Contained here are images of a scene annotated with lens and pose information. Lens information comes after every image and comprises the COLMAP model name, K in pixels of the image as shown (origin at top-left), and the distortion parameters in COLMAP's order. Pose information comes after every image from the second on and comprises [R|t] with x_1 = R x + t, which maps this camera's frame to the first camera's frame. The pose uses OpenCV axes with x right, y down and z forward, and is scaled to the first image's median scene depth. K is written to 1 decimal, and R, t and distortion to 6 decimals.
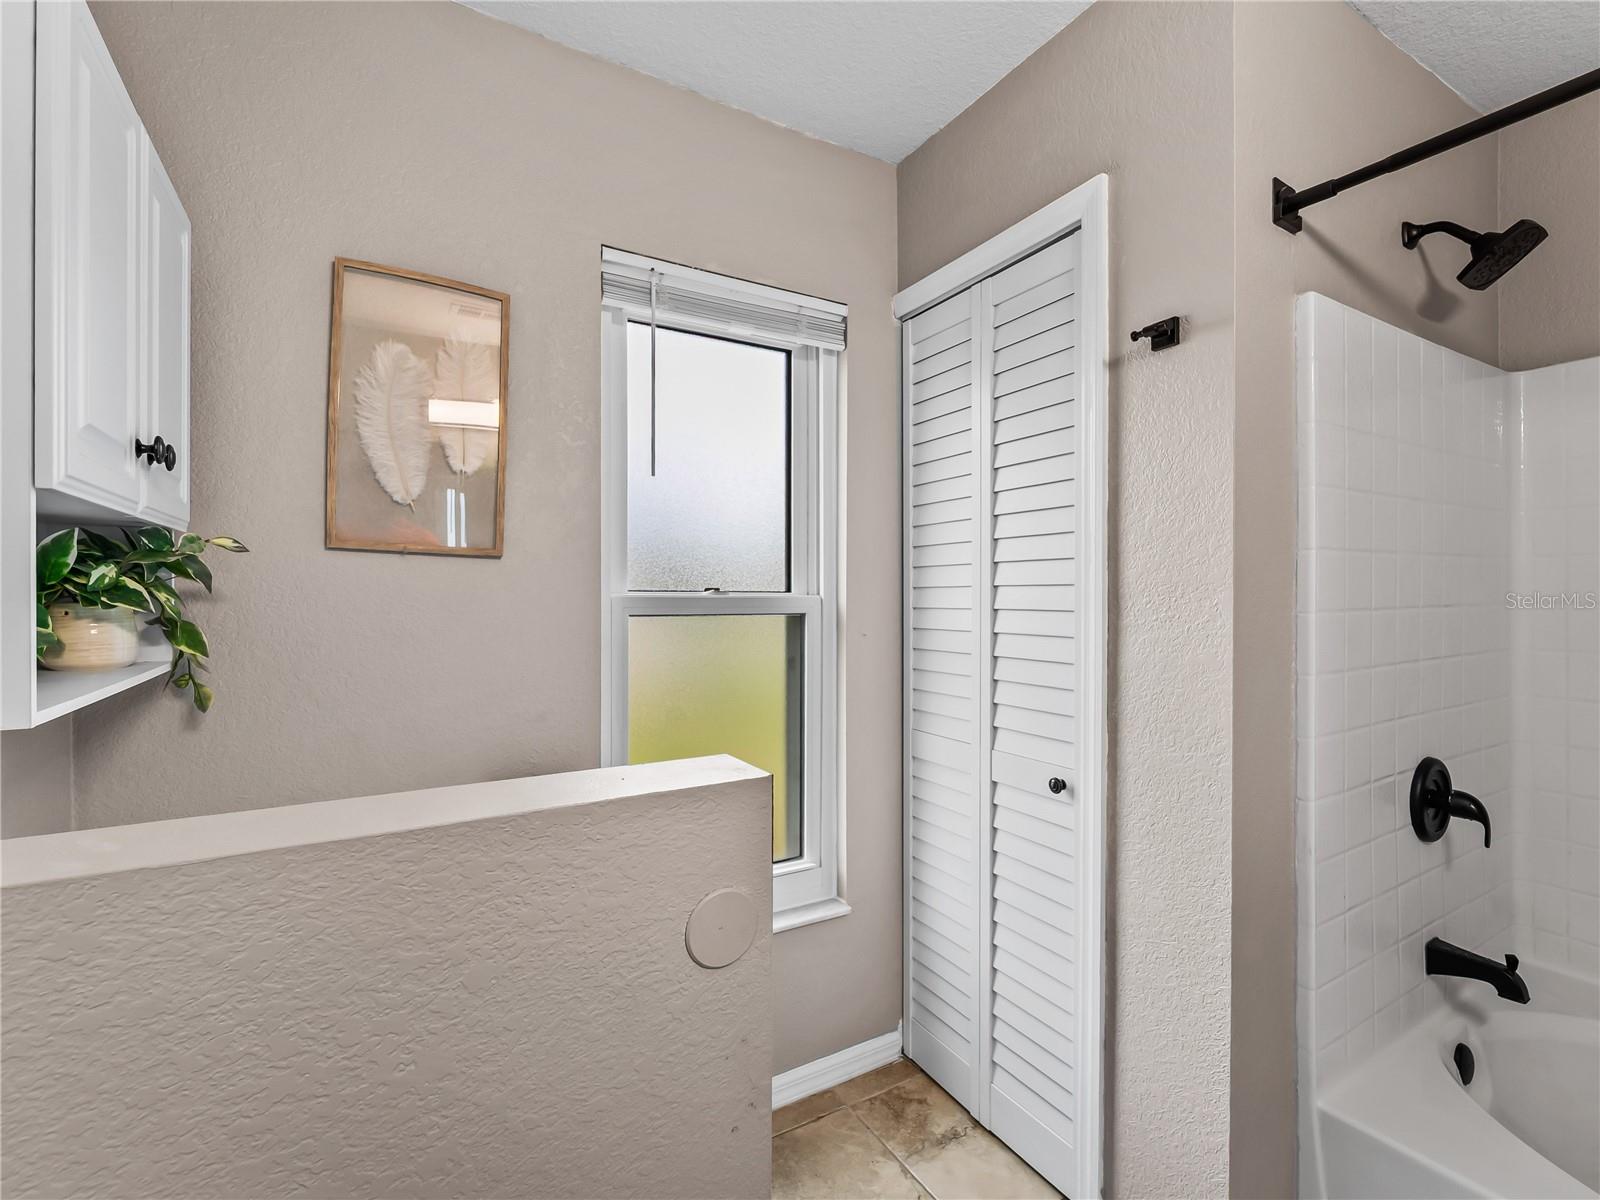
lens RADIAL K [[730.8, 0, 803.6], [0, 730.8, 608.8], [0, 0, 1]] dist [-0.001987, -0.000684]
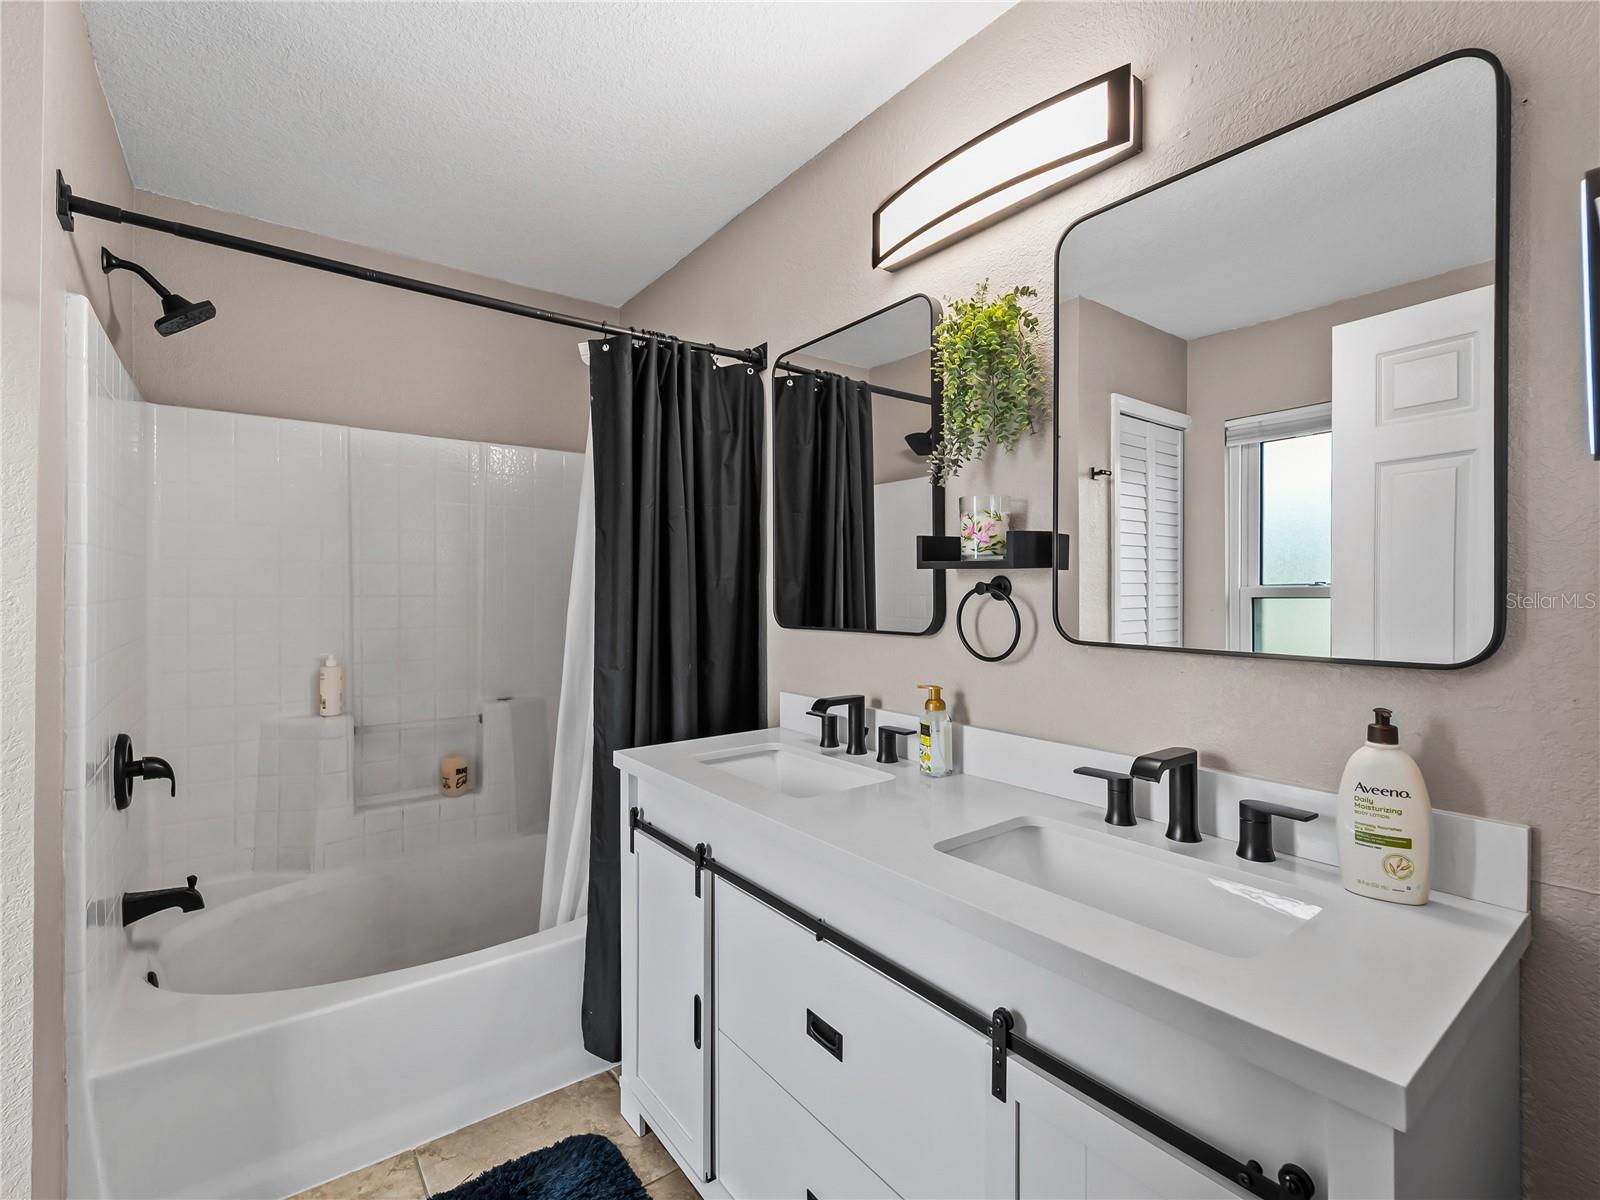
lens RADIAL K [[730.8, 0, 803.6], [0, 730.8, 608.8], [0, 0, 1]] dist [-0.001987, -0.000684]
pose [[-0.114736, -0.016922, 0.993252, -0.393117], [0.007827, 0.999808, 0.017938, -0.000535], [-0.993365, 0.009833, -0.114582, 0.088765]]
